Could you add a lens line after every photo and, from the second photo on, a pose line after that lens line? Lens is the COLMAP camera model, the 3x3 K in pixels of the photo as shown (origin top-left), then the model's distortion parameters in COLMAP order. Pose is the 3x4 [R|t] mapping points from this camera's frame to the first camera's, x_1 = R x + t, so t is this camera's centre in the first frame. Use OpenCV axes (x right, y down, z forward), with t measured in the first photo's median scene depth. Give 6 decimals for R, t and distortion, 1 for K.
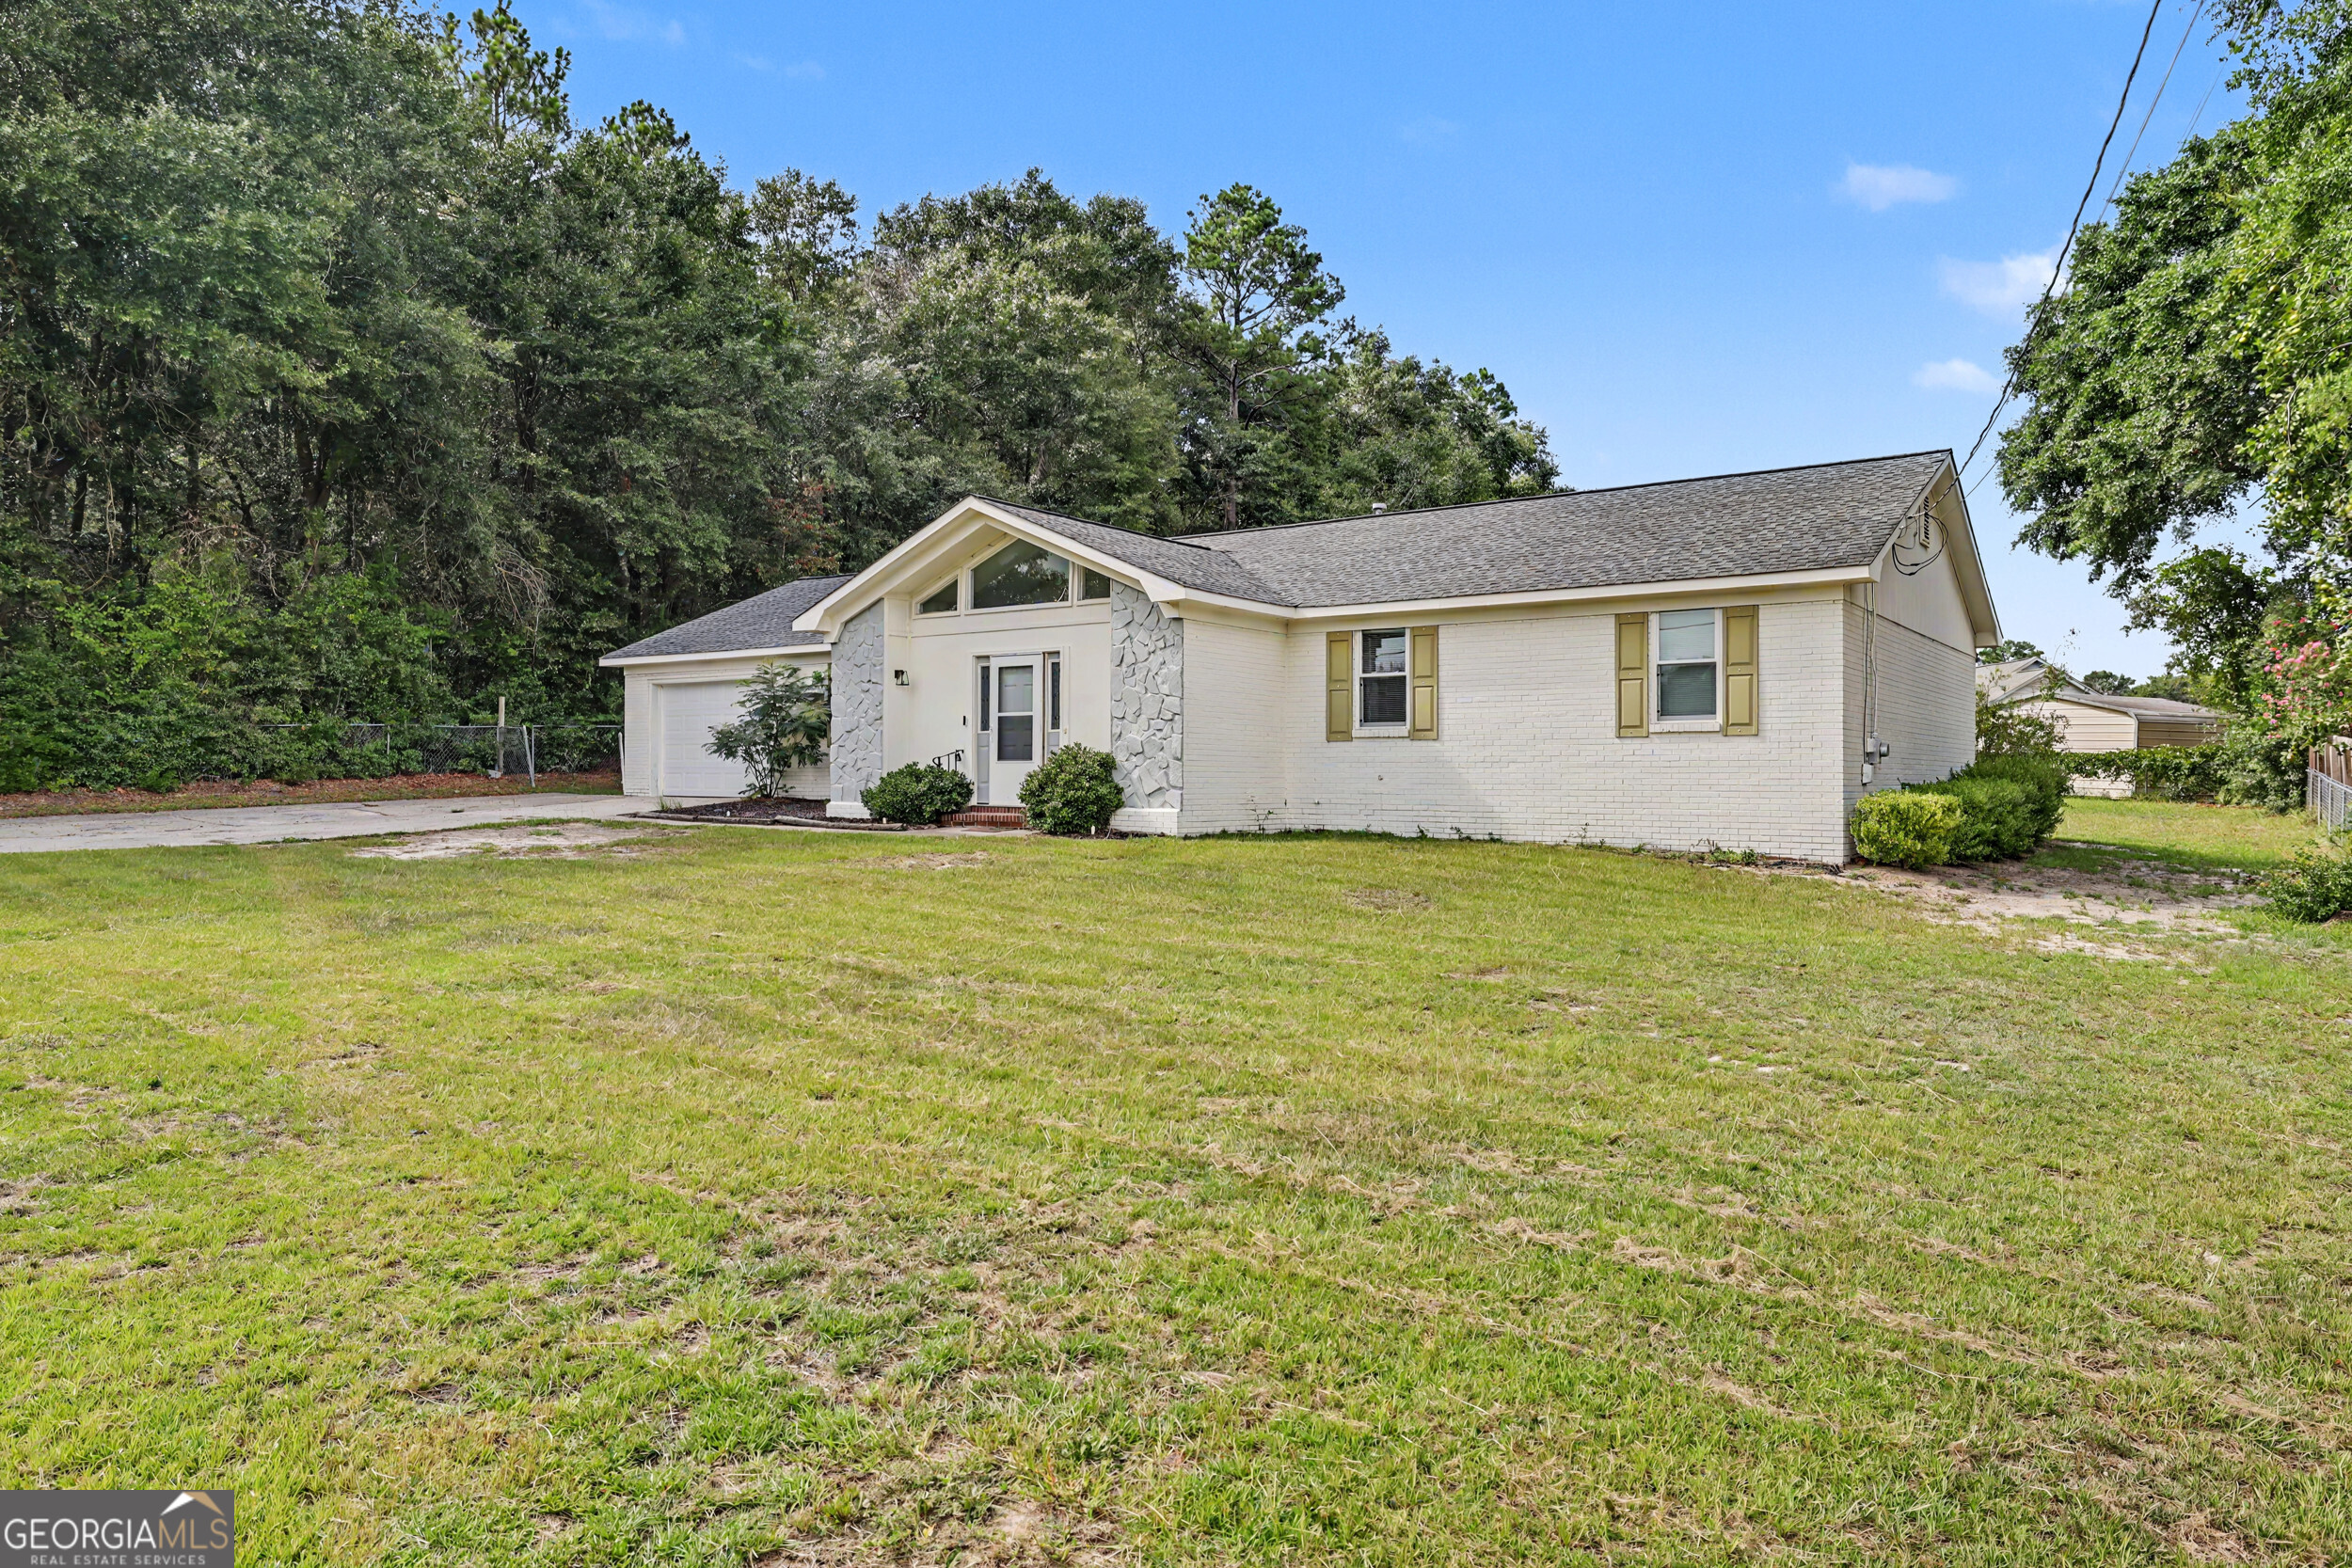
lens RADIAL K [[1499.8, 0, 1176.0], [0, 1499.8, 784.0], [0, 0, 1]] dist [-0.013959, 0.040560]
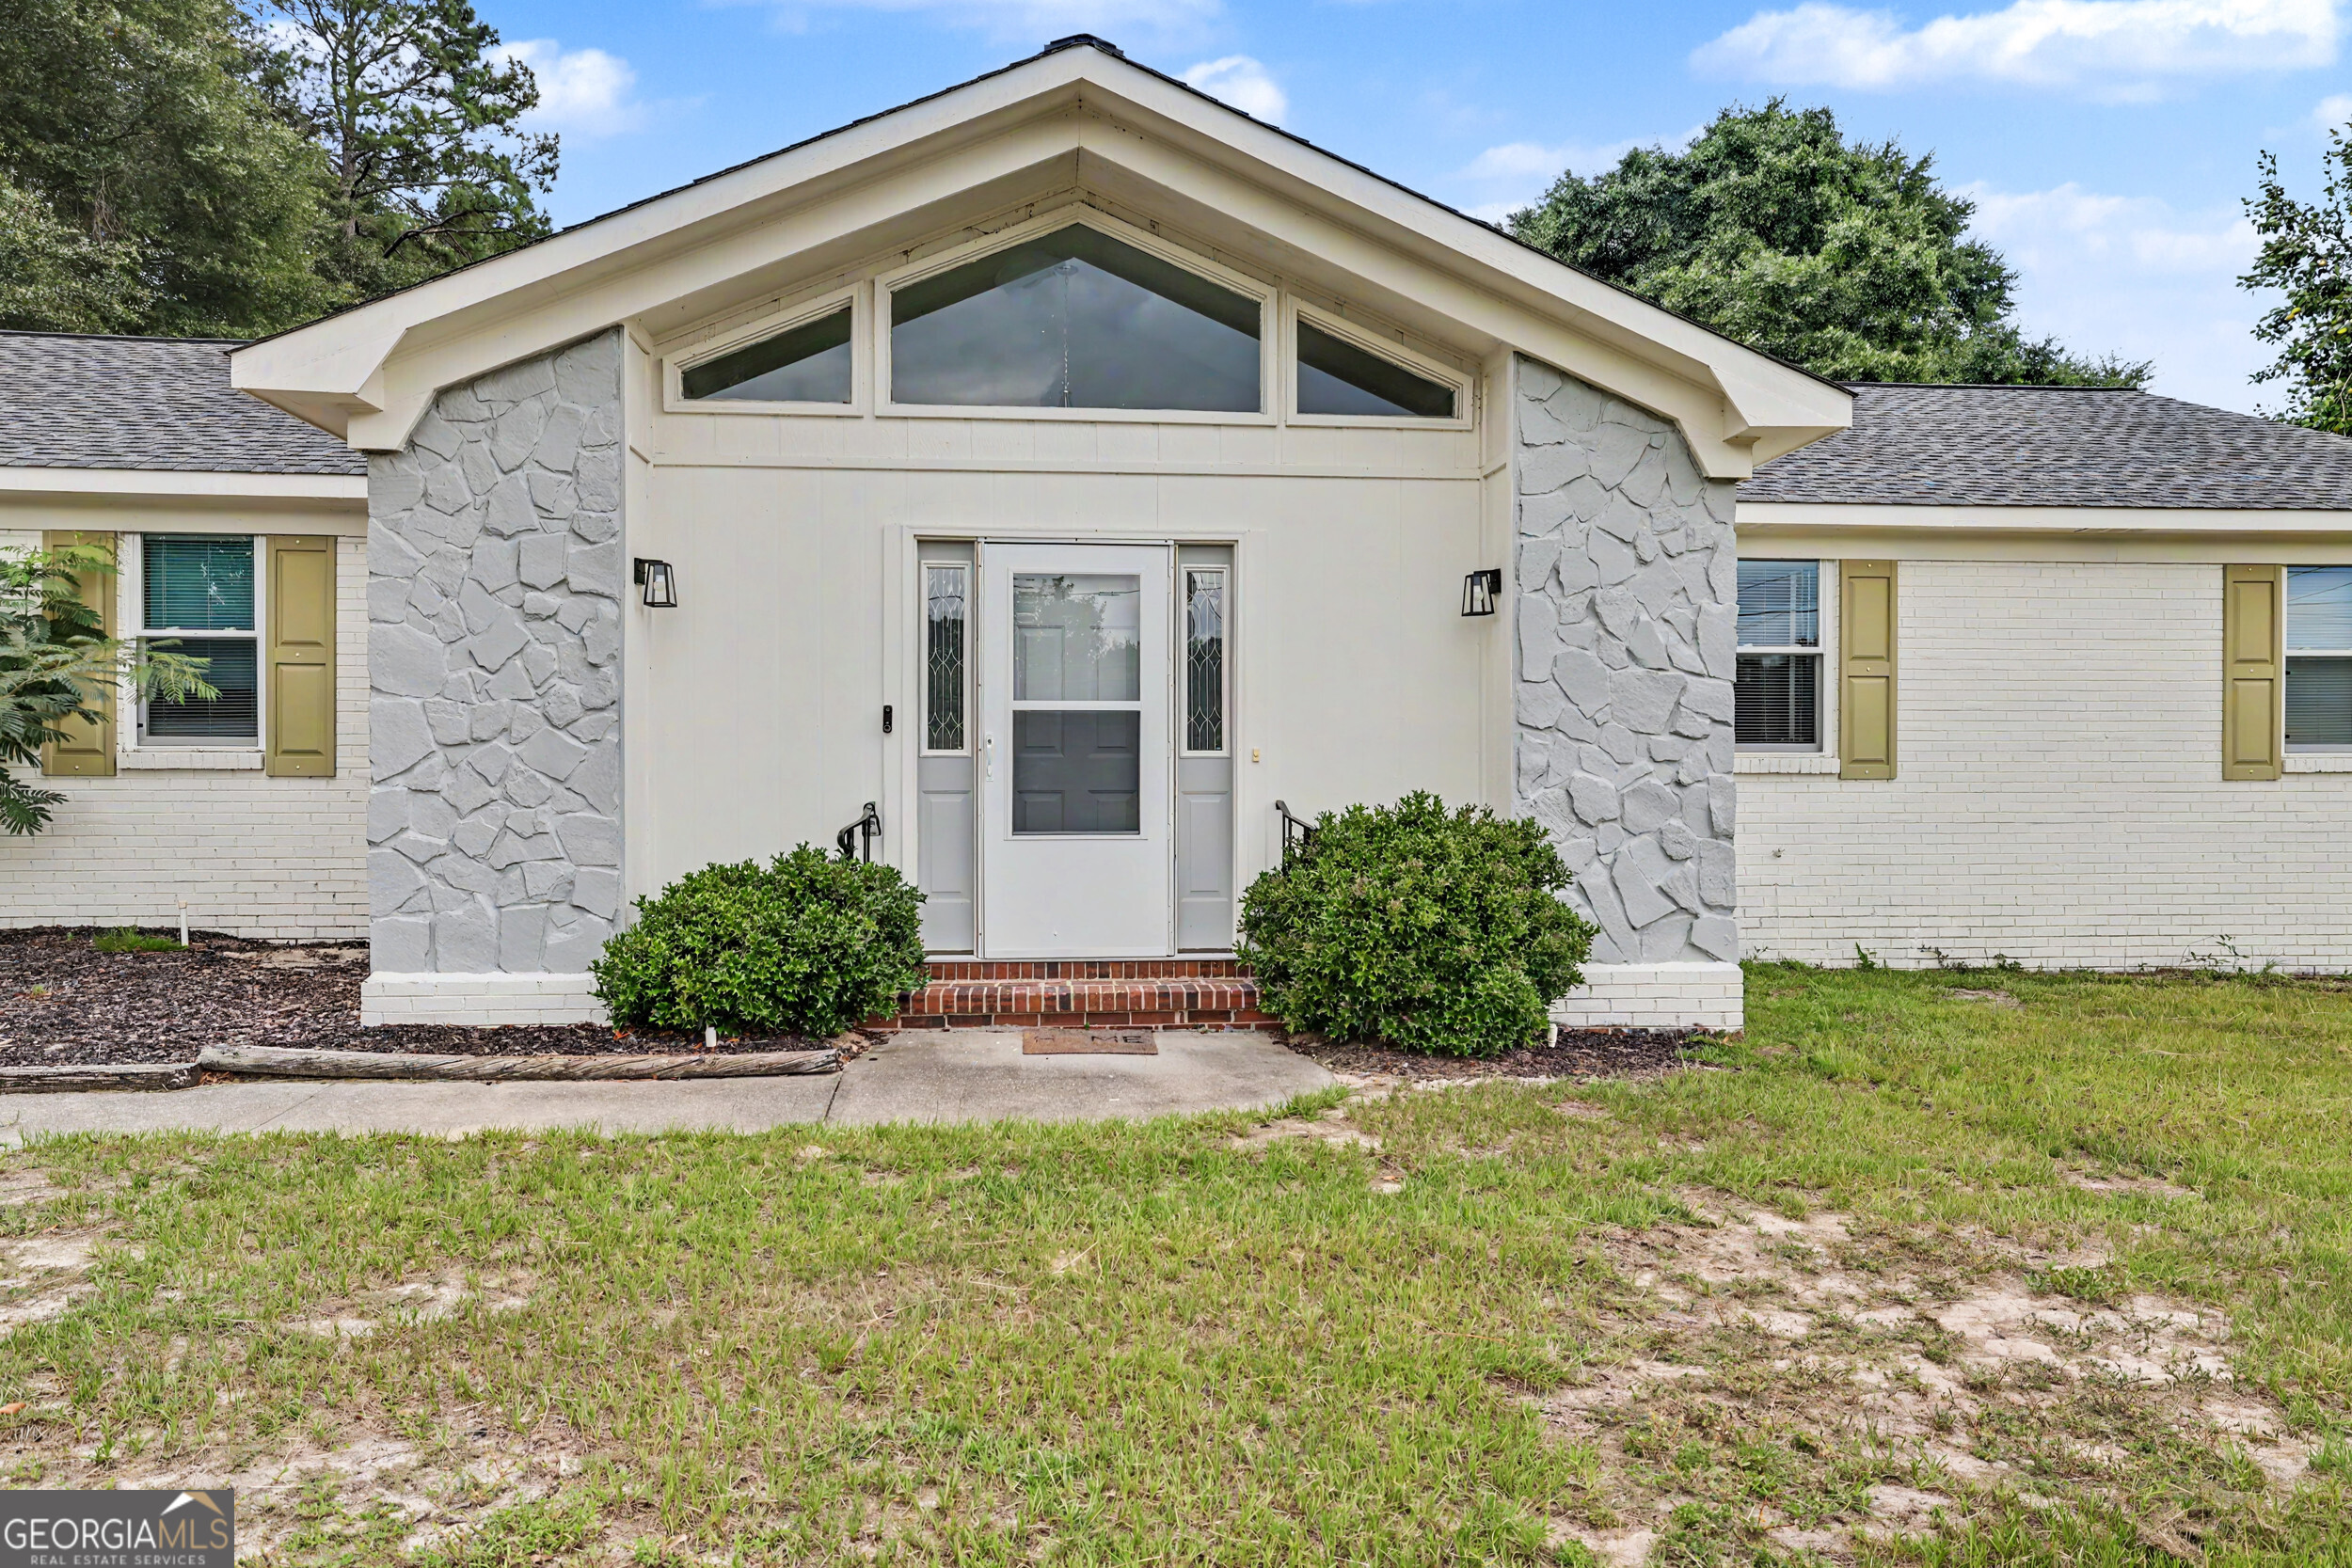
lens RADIAL K [[1499.8, 0, 1176.0], [0, 1499.8, 784.0], [0, 0, 1]] dist [-0.013959, 0.040560]
pose [[0.751339, -0.007656, 0.659872, -0.500473], [0.004004, 0.999967, 0.007043, -0.045776], [-0.659905, -0.002650, 0.751345, 1.079363]]
